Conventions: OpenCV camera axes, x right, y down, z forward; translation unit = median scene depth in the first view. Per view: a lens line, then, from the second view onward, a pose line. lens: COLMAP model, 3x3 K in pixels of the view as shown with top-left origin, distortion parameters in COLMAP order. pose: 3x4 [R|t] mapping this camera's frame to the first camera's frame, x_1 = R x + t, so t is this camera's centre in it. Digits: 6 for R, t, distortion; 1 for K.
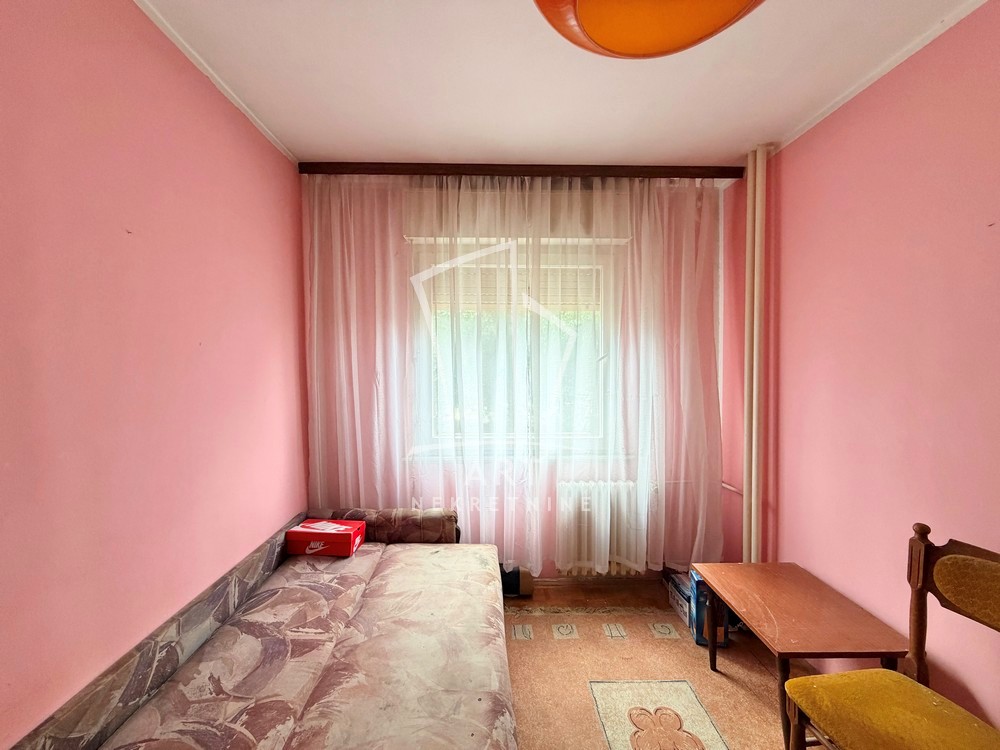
lens RADIAL K [[398.3, 0, 496.4], [0, 398.3, 377.0], [0, 0, 1]] dist [-0.000503, 0.000084]
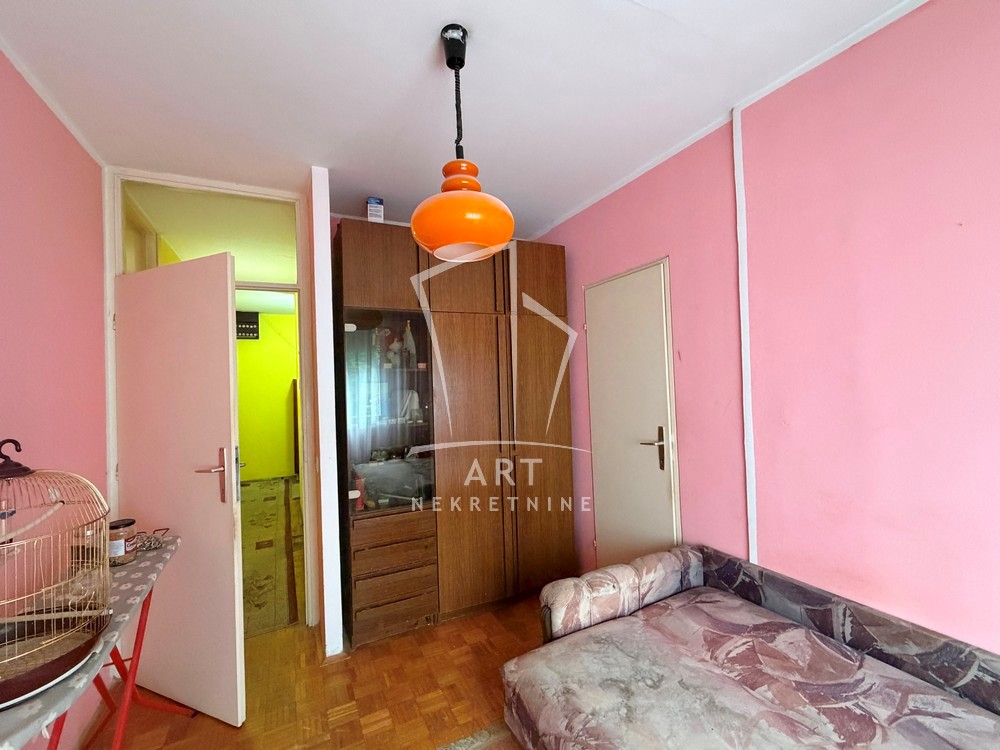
lens RADIAL K [[429.9, 0, 500.0], [0, 429.9, 375.0], [0, 0, 1]] dist [0.000214, 0.000022]
pose [[-0.907420, 0.027034, -0.419355, 0.319811], [0.021491, 0.999608, 0.017936, -0.018453], [0.419675, 0.007264, -0.907645, 0.821122]]
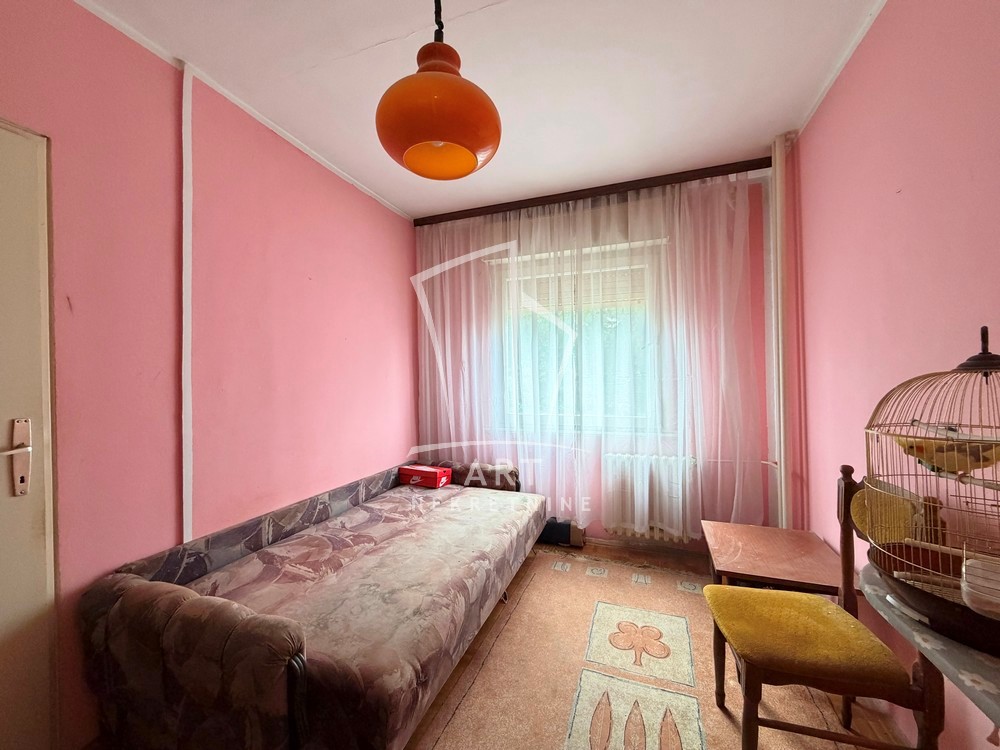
lens RADIAL K [[398.3, 0, 496.4], [0, 398.3, 377.0], [0, 0, 1]] dist [-0.000503, 0.000084]
pose [[0.928286, -0.012270, -0.371665, 0.341370], [-0.000824, 0.999385, -0.035052, 0.096042], [0.371867, 0.032845, 0.927705, -0.237996]]
